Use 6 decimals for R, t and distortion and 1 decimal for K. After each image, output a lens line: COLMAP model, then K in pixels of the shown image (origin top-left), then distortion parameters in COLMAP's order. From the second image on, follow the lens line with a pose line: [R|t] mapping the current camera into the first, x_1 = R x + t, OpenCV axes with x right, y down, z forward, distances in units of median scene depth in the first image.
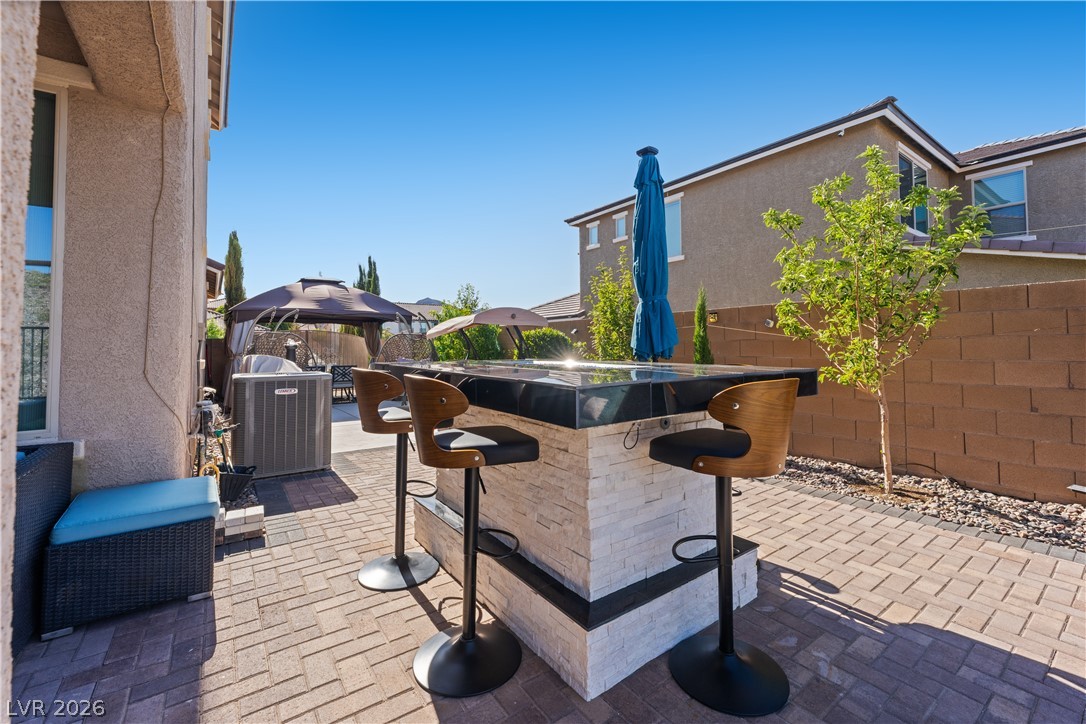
lens RADIAL K [[440.4, 0, 565.2], [0, 440.4, 333.8], [0, 0, 1]] dist [-0.003405, 0.000291]
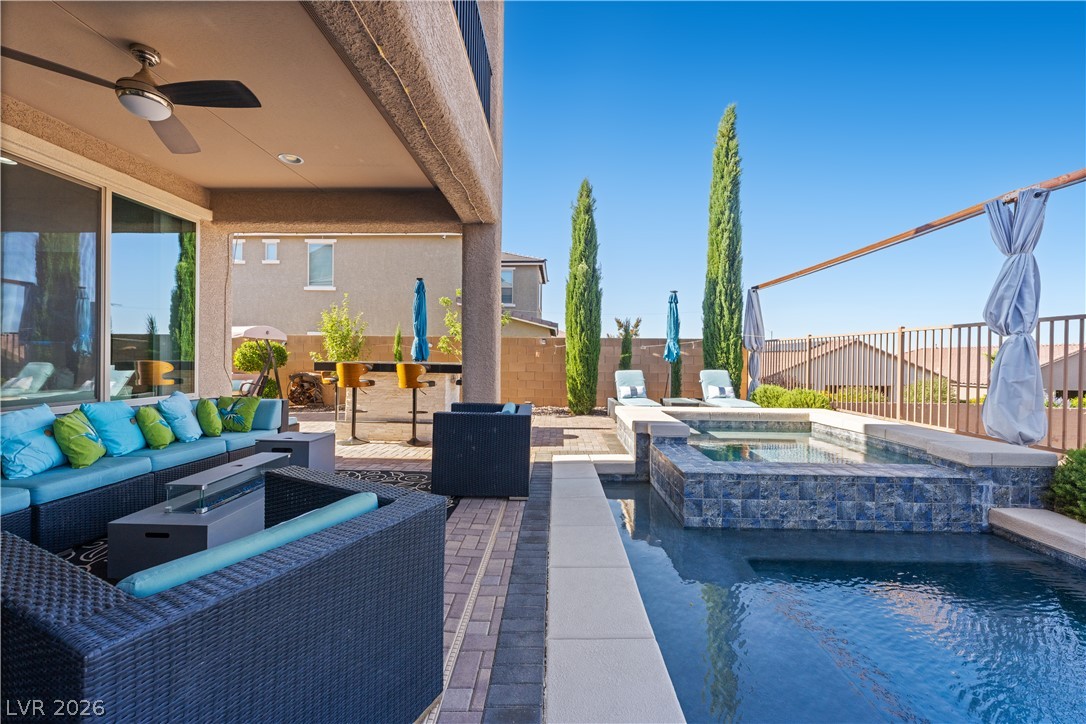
lens RADIAL K [[440.4, 0, 545.3], [0, 440.4, 361.0], [0, 0, 1]] dist [-0.003405, 0.000291]
pose [[0.613531, 0.005820, 0.789649, -0.502216], [-0.036199, 0.999129, 0.020761, -0.008258], [-0.788841, -0.041322, 0.613207, -0.416531]]
